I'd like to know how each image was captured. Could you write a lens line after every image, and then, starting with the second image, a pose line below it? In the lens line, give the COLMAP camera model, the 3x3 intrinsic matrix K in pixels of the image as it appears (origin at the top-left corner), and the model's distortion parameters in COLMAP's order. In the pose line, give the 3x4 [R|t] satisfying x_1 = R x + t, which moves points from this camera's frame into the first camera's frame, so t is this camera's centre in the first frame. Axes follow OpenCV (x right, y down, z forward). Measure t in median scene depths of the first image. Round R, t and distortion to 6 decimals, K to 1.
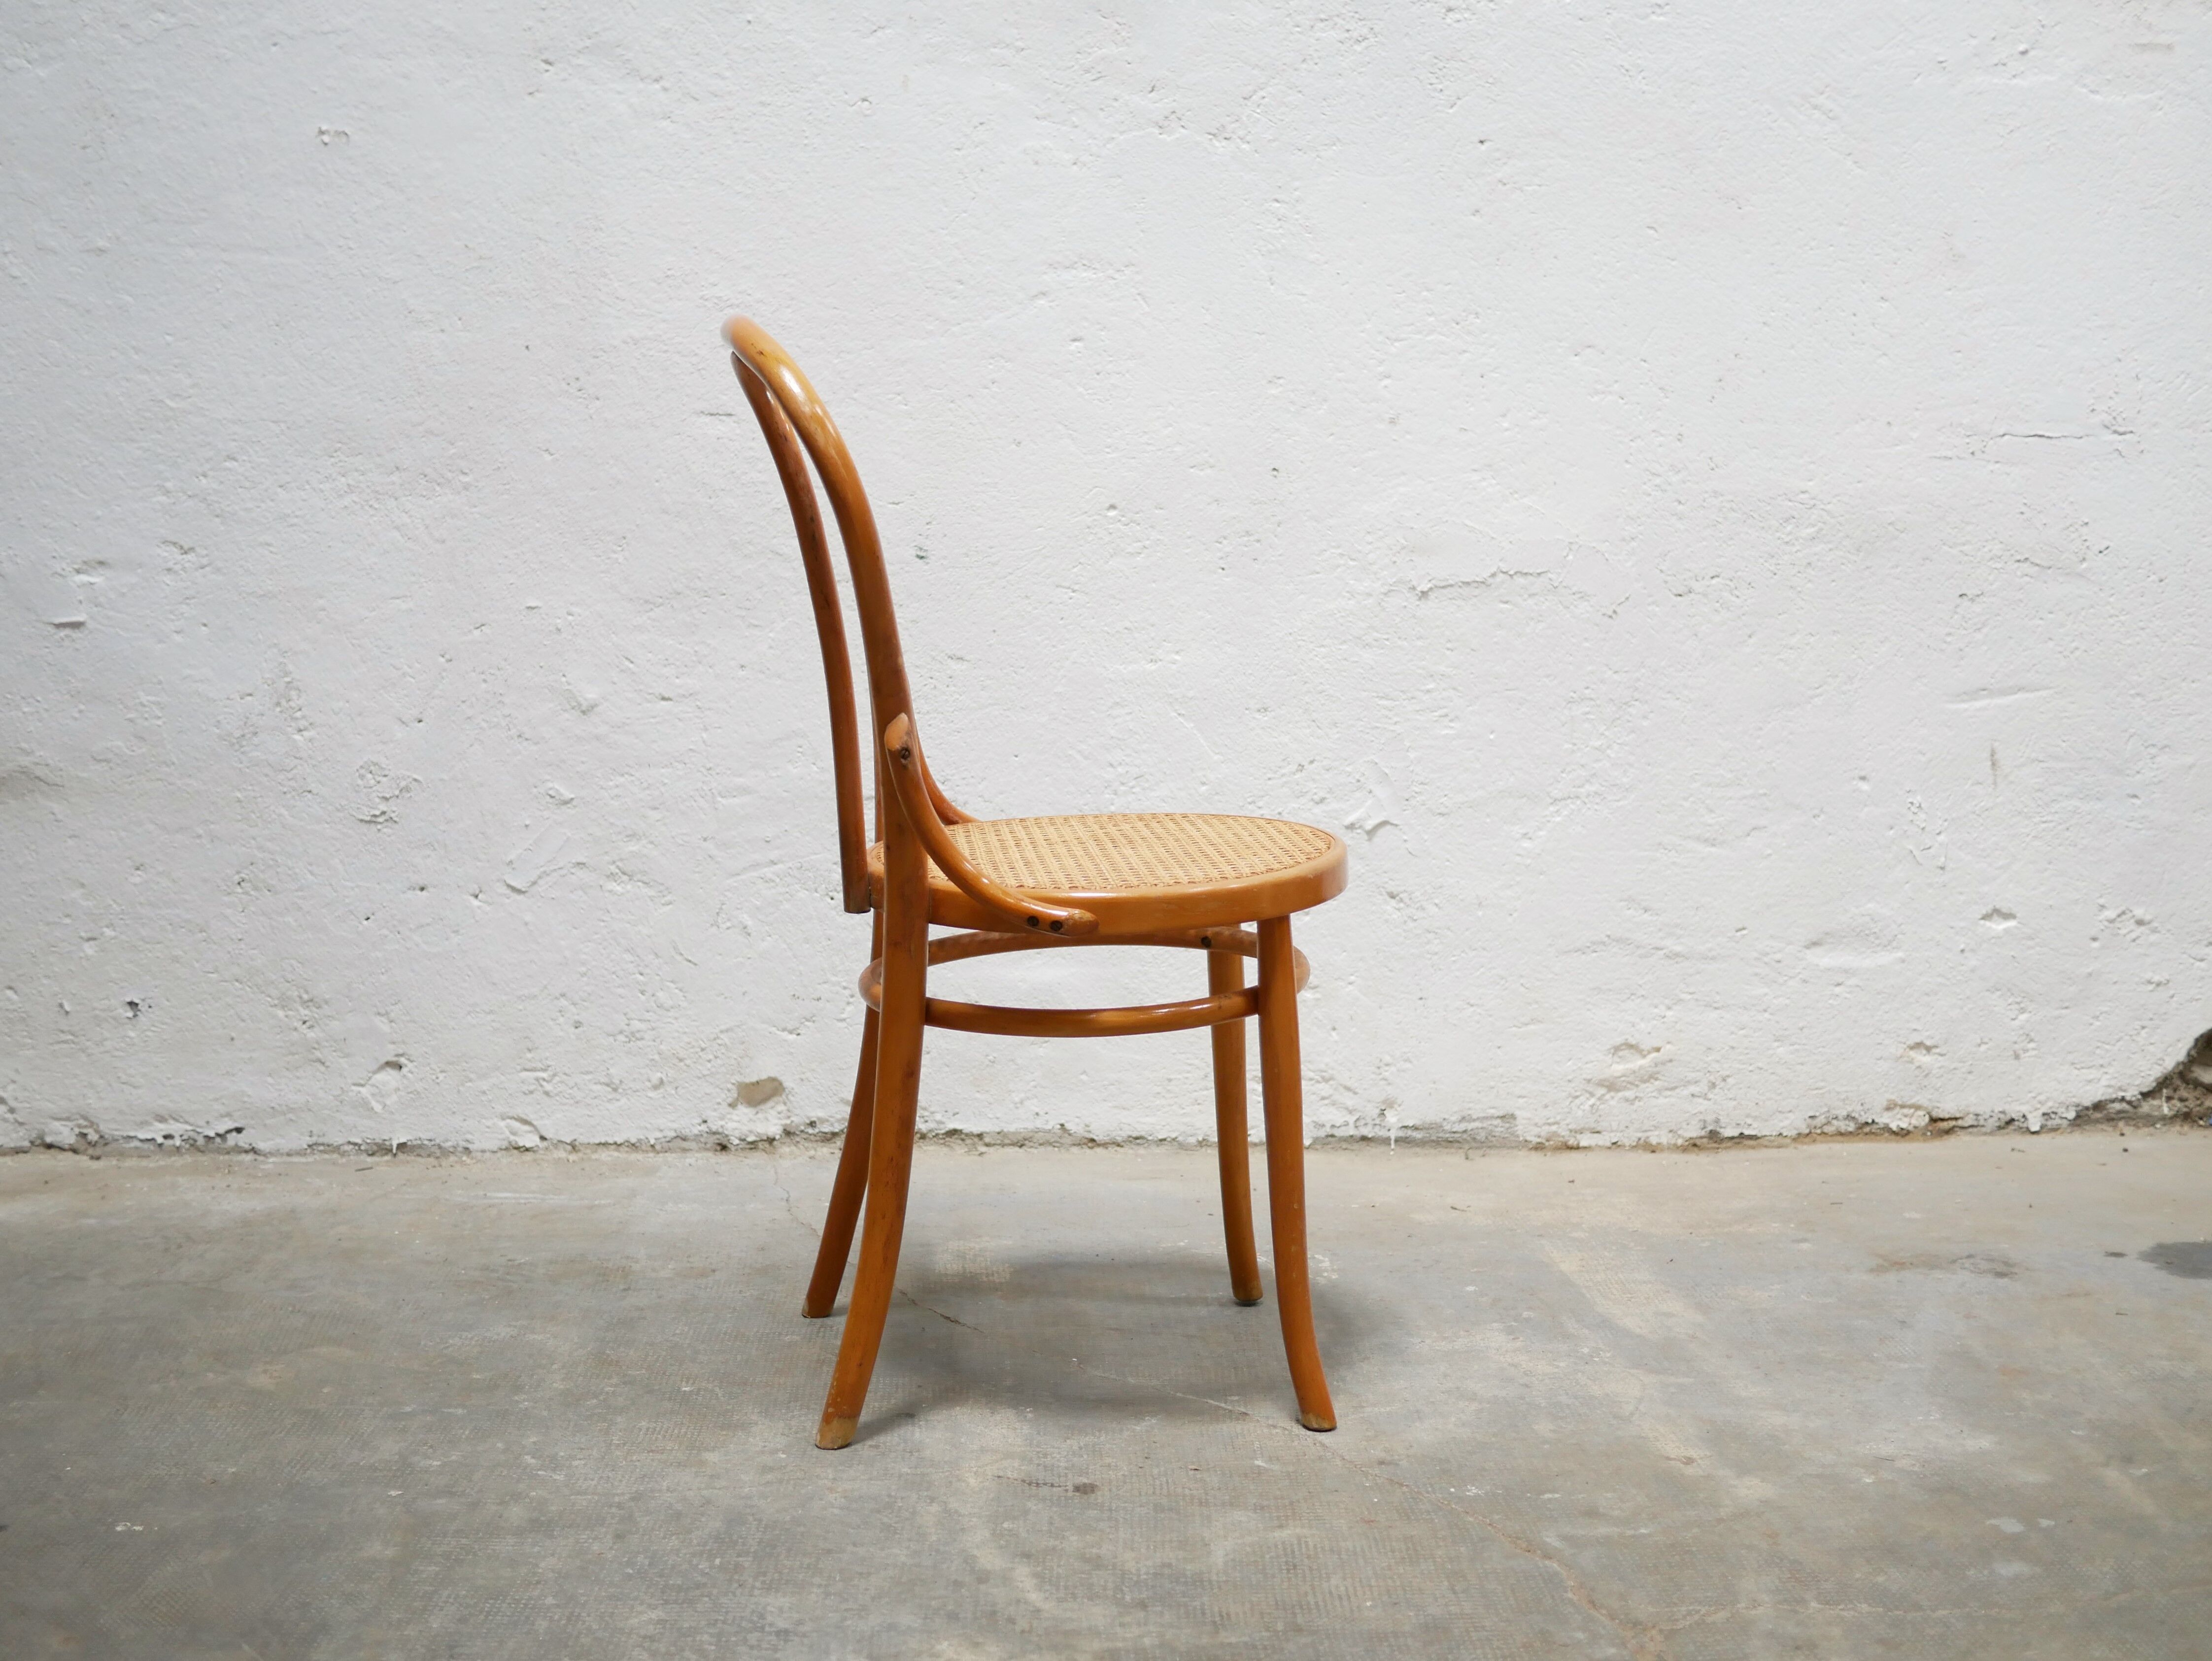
lens RADIAL K [[2526.7, 0, 1103.0], [0, 2526.7, 805.5], [0, 0, 1]] dist [-0.015786, 0.000000]
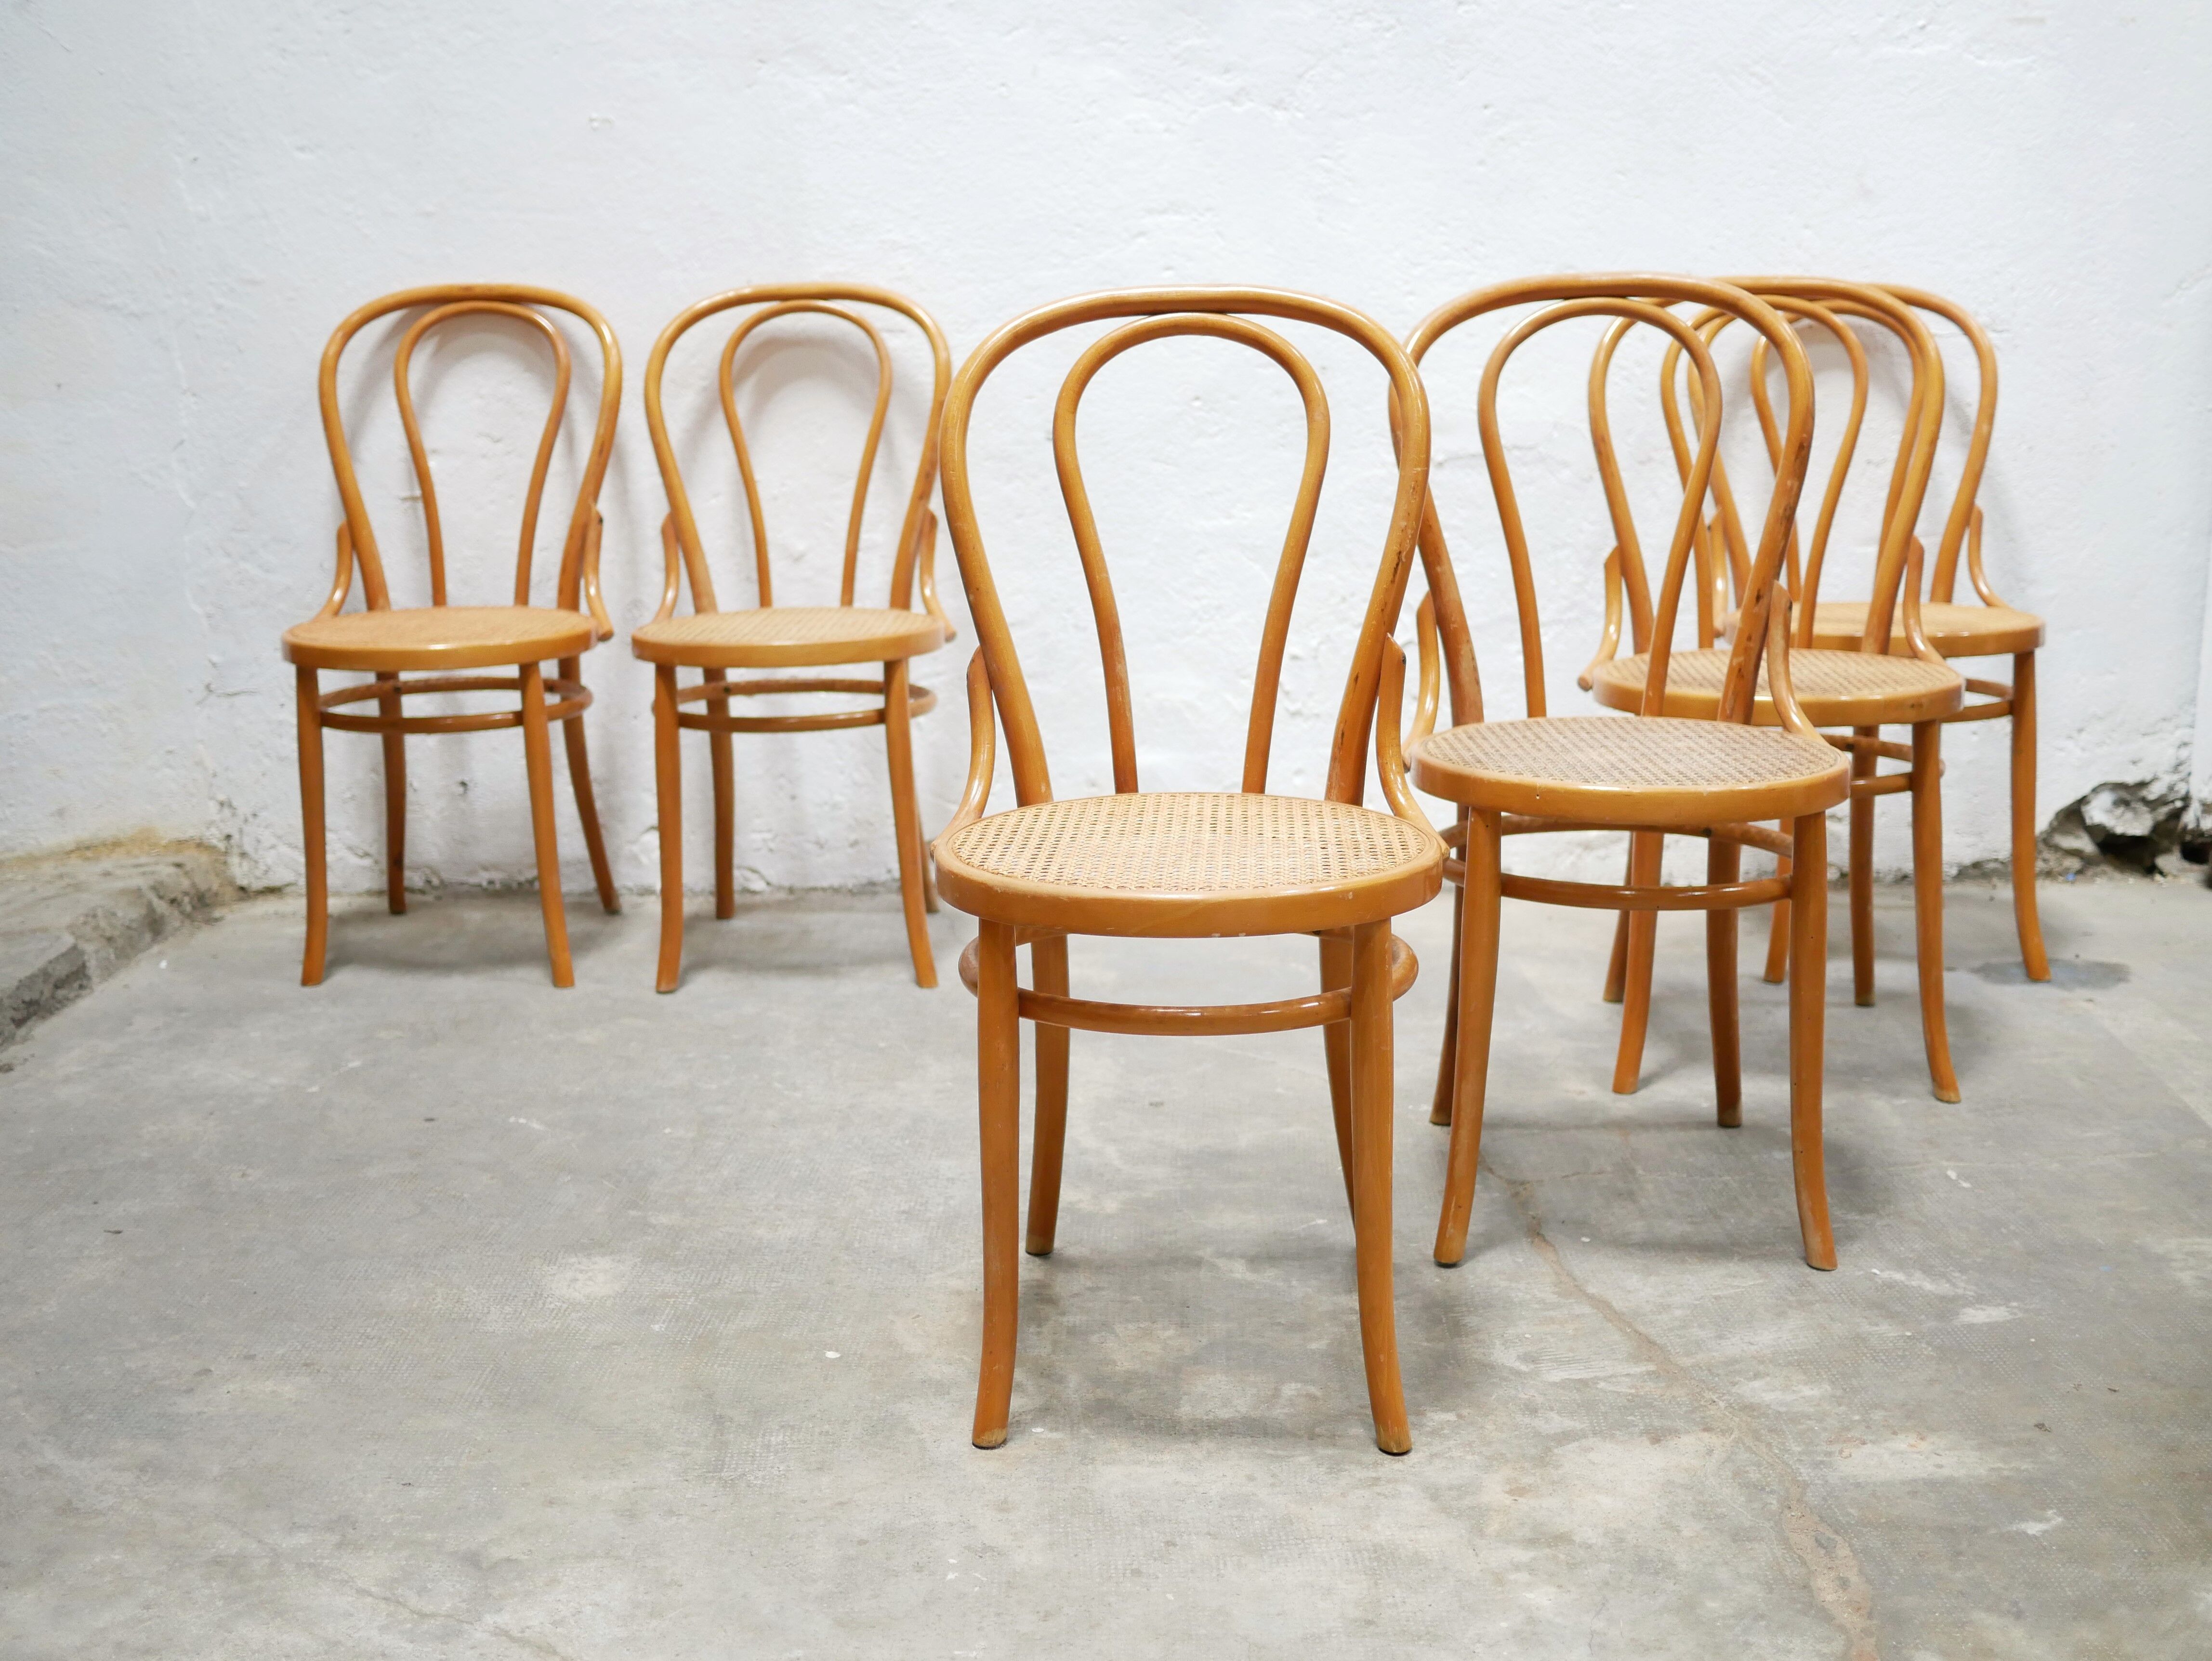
lens RADIAL K [[2469.7, 0, 1093.7], [0, 2469.7, 833.4], [0, 0, 1]] dist [-0.015696, 0.000000]
pose [[0.997801, 0.001445, -0.066265, 0.035855], [0.004228, 0.996338, 0.085396, -0.004753], [0.066146, -0.085489, 0.994141, -0.285515]]
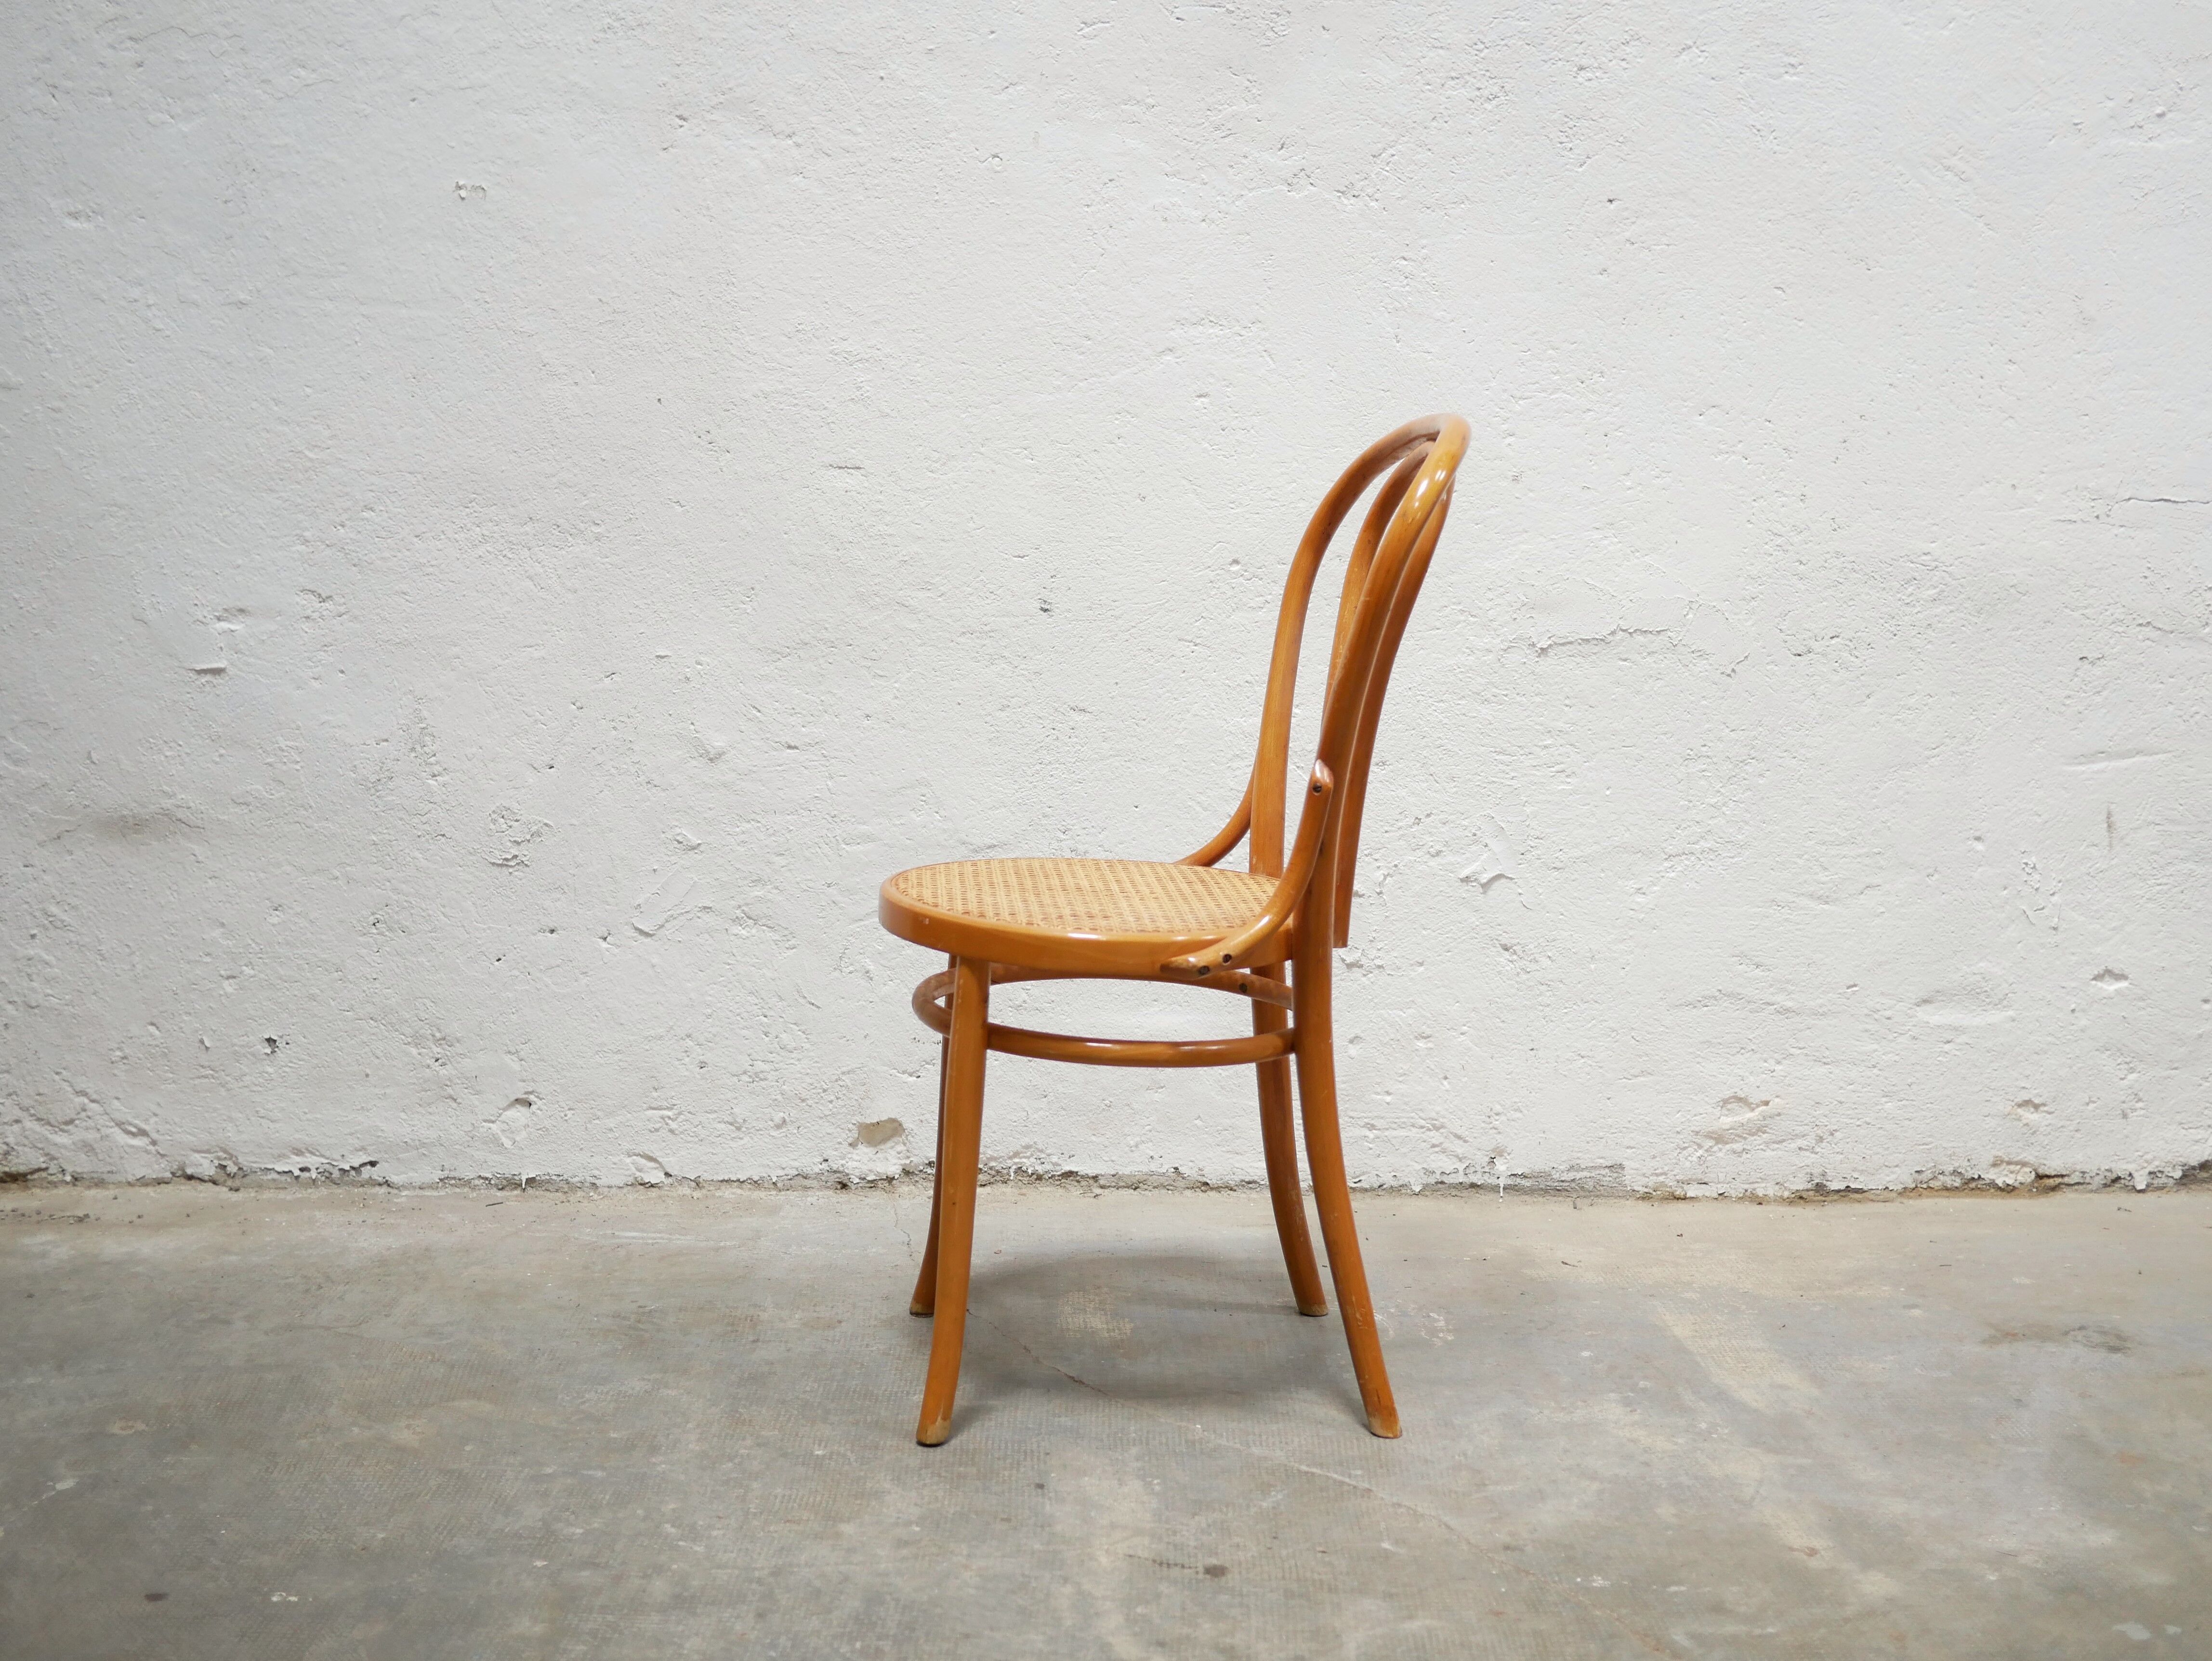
lens RADIAL K [[2469.7, 0, 1113.2], [0, 2469.7, 843.1], [0, 0, 1]] dist [-0.015696, 0.000000]
pose [[0.999595, 0.012732, -0.025452, -0.018844], [-0.011936, 0.999442, 0.031188, -0.037221], [0.025835, -0.030871, 0.999189, 0.011382]]
